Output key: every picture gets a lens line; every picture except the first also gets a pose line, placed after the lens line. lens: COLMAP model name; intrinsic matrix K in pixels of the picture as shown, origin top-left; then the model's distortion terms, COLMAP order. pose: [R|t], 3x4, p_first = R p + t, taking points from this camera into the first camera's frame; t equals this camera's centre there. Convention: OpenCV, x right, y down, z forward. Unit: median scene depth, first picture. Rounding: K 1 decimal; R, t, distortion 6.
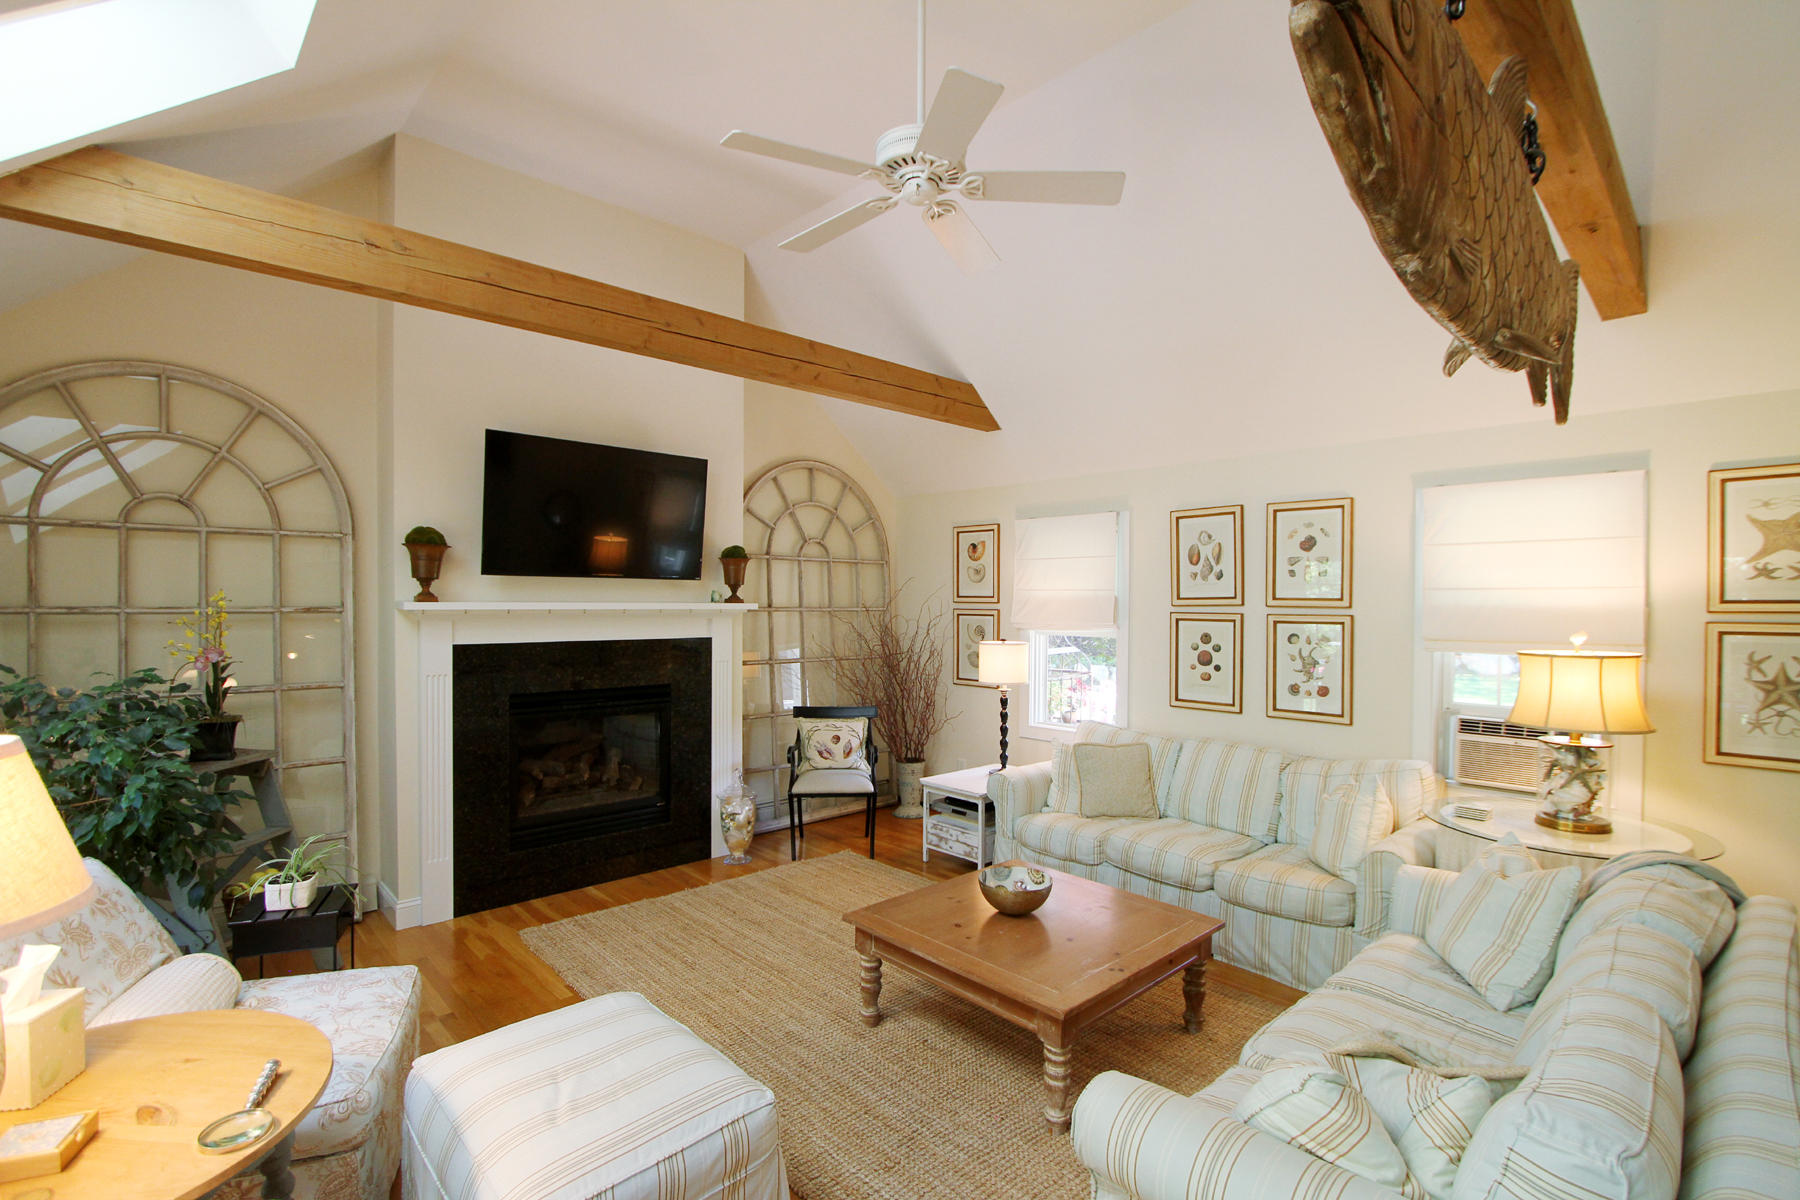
lens RADIAL K [[850.5, 0, 900.0], [0, 850.5, 600.0], [0, 0, 1]] dist [-0.000998, -0.000103]
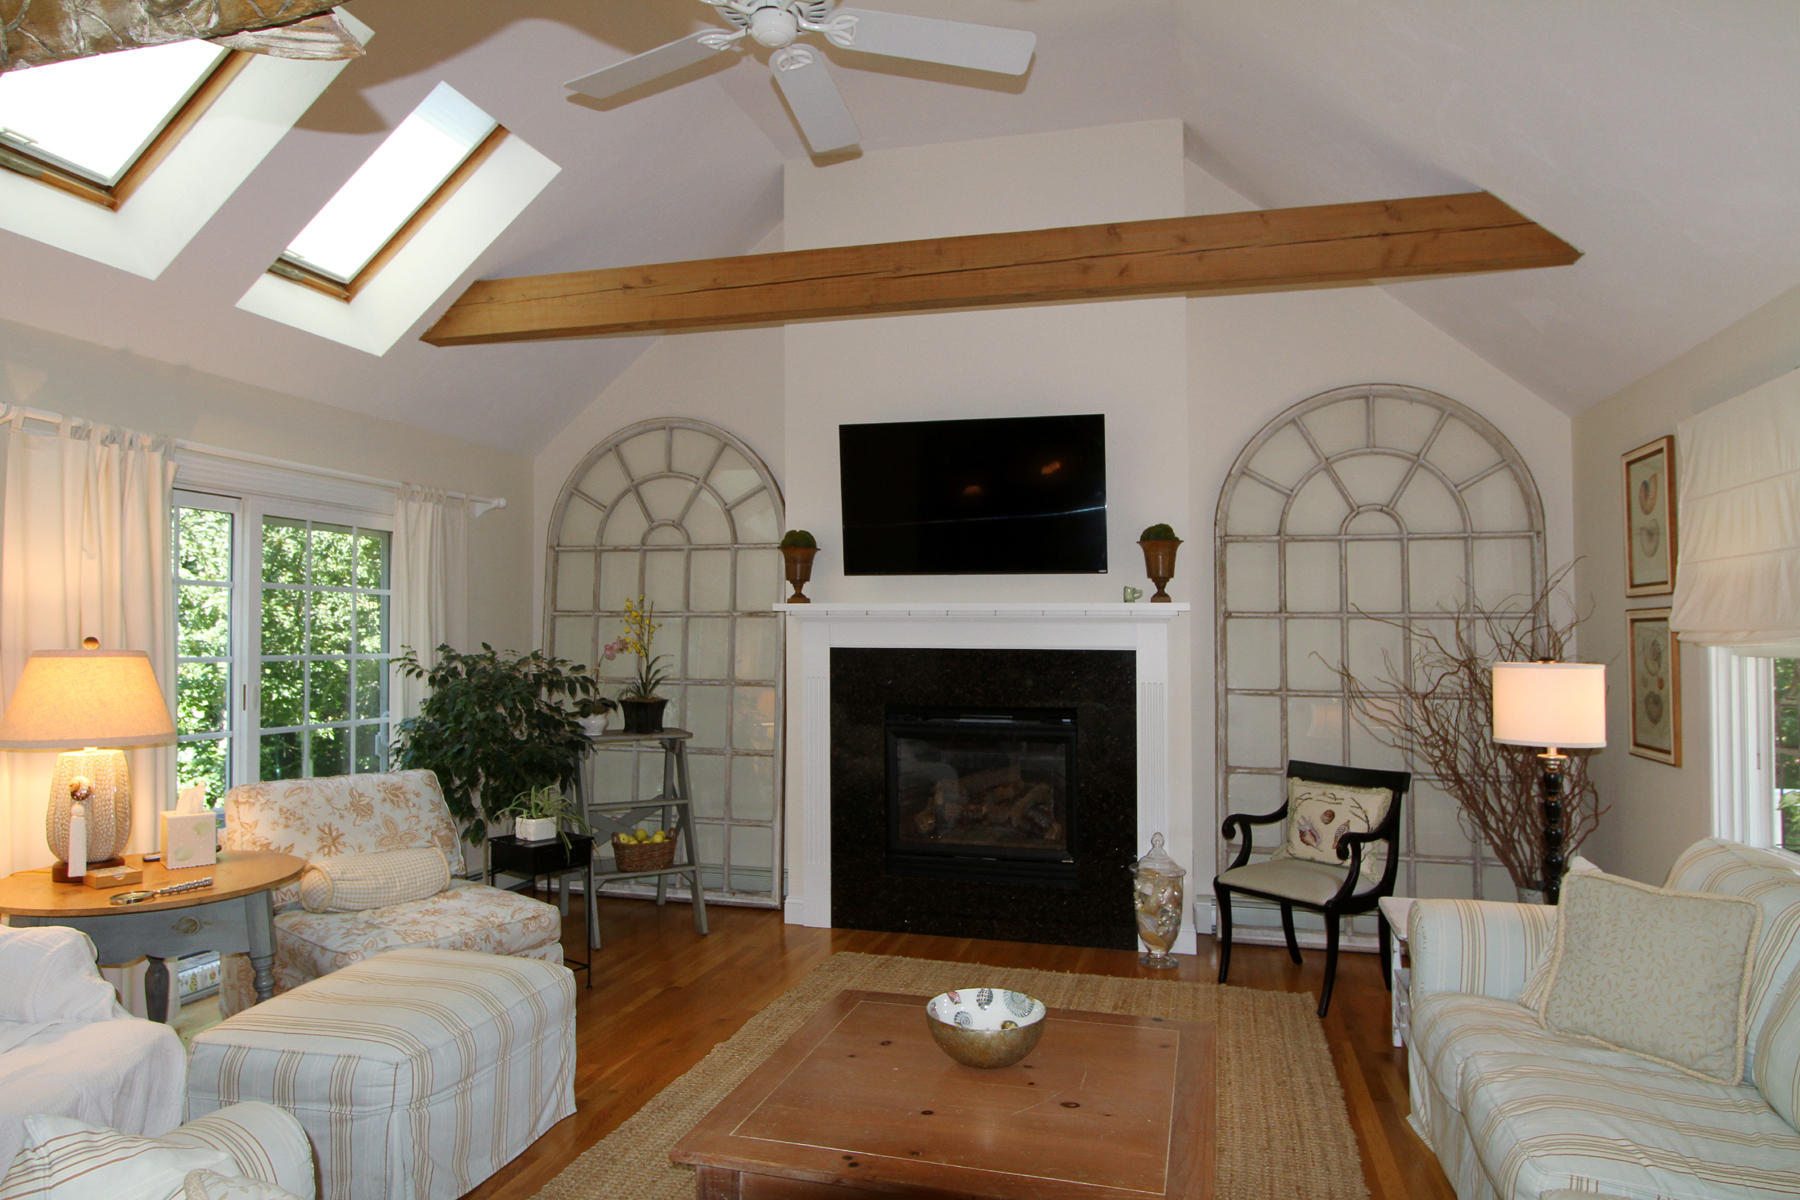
lens RADIAL K [[1109.3, 0, 900.0], [0, 1109.3, 600.0], [0, 0, 1]] dist [-0.022916, 0.000051]
pose [[0.519680, -0.032832, -0.853730, 0.537126], [-0.002418, 0.999201, -0.039898, 0.042384], [0.854357, 0.022799, 0.519186, 0.347594]]
